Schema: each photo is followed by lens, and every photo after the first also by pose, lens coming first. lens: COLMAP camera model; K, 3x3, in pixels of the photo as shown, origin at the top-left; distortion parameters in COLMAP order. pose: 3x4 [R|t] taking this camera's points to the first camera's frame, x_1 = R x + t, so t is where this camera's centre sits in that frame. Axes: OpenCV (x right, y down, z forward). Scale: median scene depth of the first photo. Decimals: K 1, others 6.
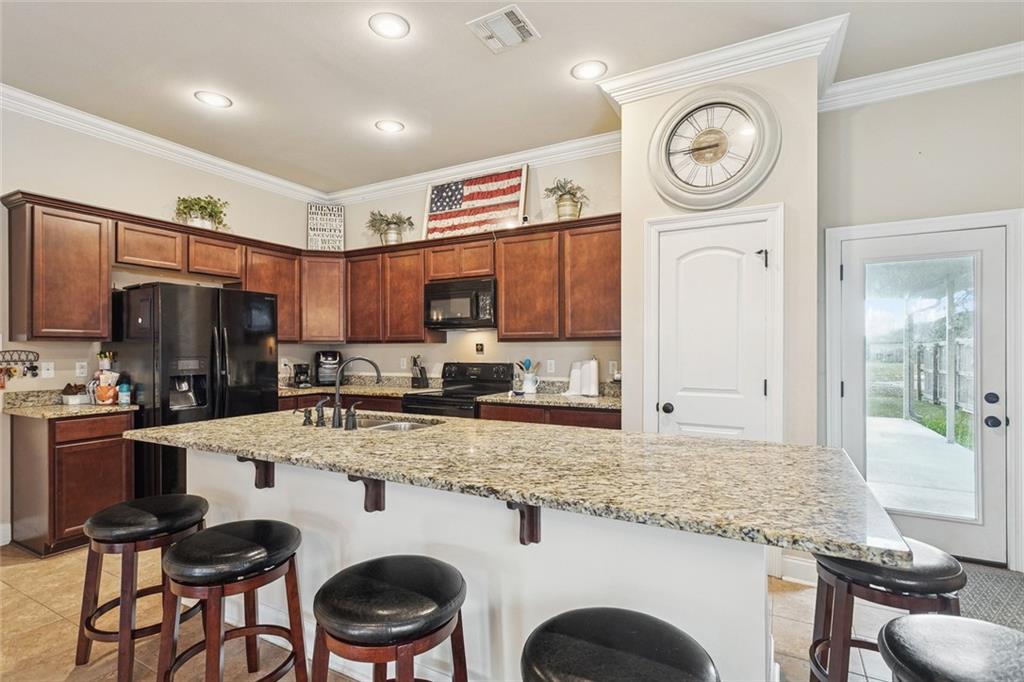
lens RADIAL K [[490.9, 0, 511.9], [0, 490.9, 344.3], [0, 0, 1]] dist [-0.000990, 0.000002]
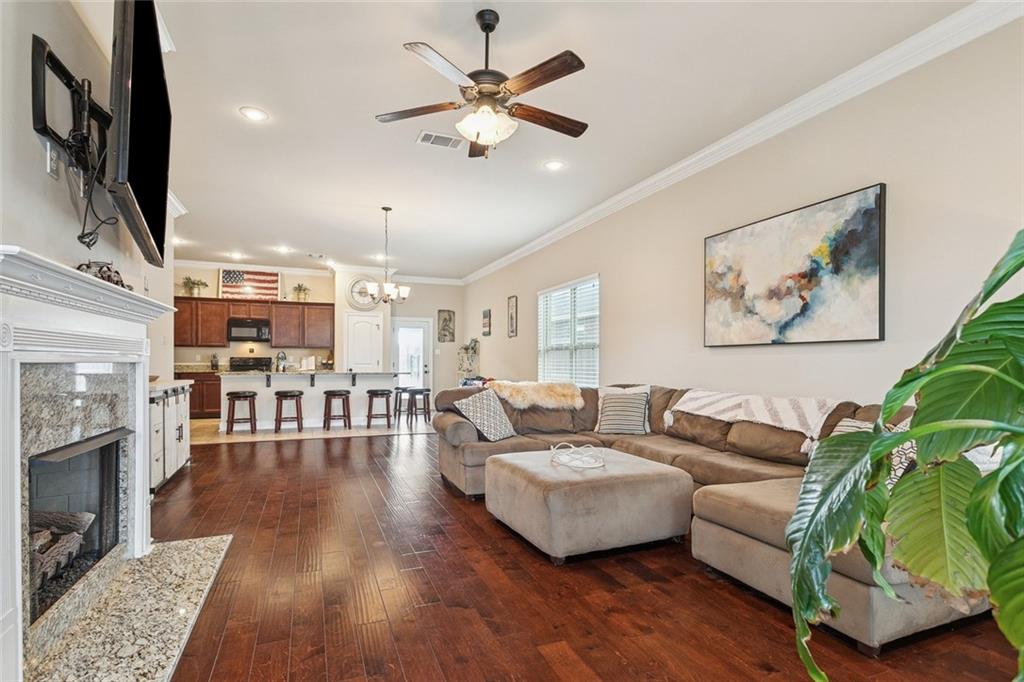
lens RADIAL K [[490.9, 0, 508.2], [0, 490.9, 349.9], [0, 0, 1]] dist [-0.000990, 0.000002]
pose [[0.631664, 0.023775, 0.774878, -1.086744], [-0.014360, 0.999717, -0.018967, 0.031173], [-0.775110, 0.000854, 0.631826, -1.312141]]
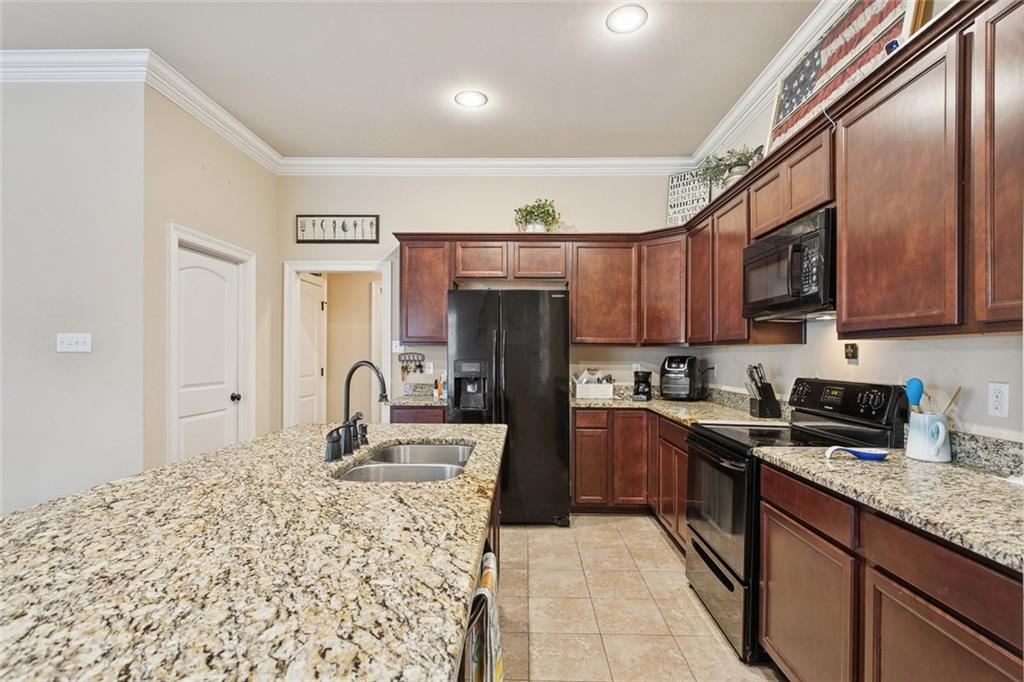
lens RADIAL K [[490.9, 0, 516.9], [0, 490.9, 351.4], [0, 0, 1]] dist [-0.000990, 0.000002]
pose [[0.464319, 0.000557, -0.885668, 0.240797], [0.001987, 0.999997, 0.001670, 0.005273], [0.885666, -0.002535, 0.464317, 0.485055]]
